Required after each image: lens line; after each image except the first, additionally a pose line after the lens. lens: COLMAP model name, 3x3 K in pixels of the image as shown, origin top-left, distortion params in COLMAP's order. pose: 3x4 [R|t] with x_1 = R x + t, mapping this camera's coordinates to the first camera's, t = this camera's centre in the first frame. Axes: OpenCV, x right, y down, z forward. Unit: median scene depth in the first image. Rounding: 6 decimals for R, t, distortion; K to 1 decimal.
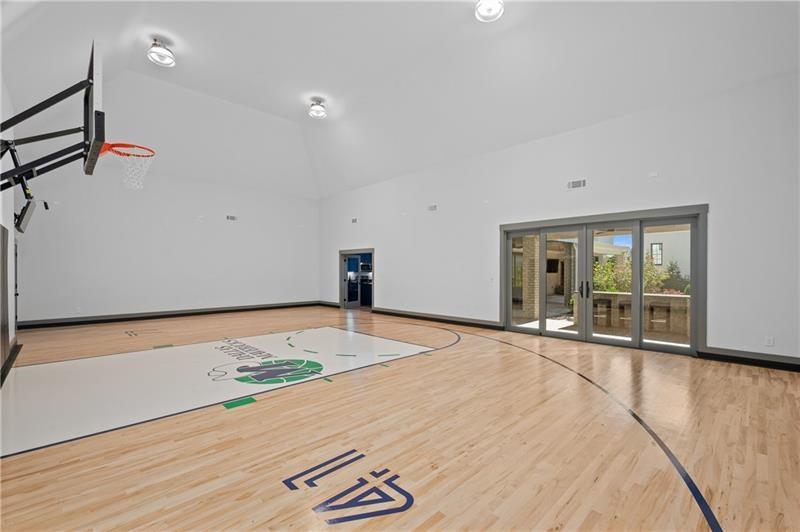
lens RADIAL K [[351.4, 0, 400.0], [0, 351.4, 266.0], [0, 0, 1]] dist [0.000751, 0.000060]
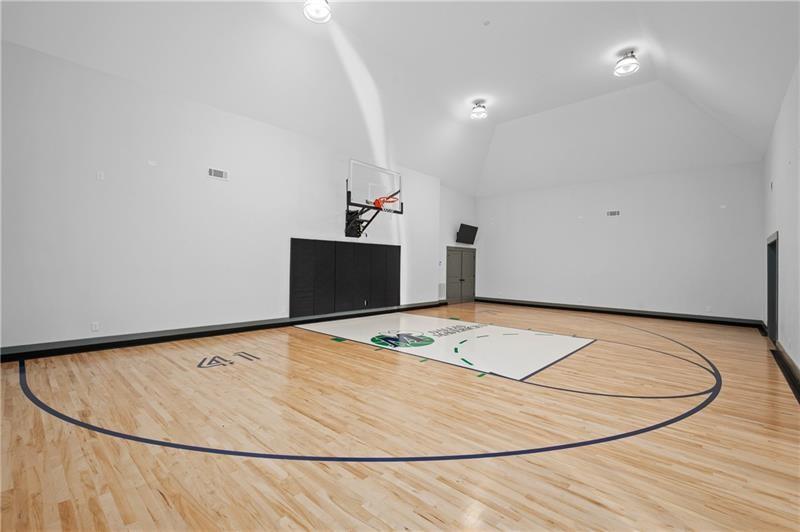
lens RADIAL K [[351.4, 0, 400.0], [0, 351.4, 266.0], [0, 0, 1]] dist [0.000751, 0.000060]
pose [[0.060745, 0.003832, -0.998146, 1.245778], [-0.005043, 0.999981, 0.003532, 0.012574], [0.998141, 0.004820, 0.060763, 1.140120]]
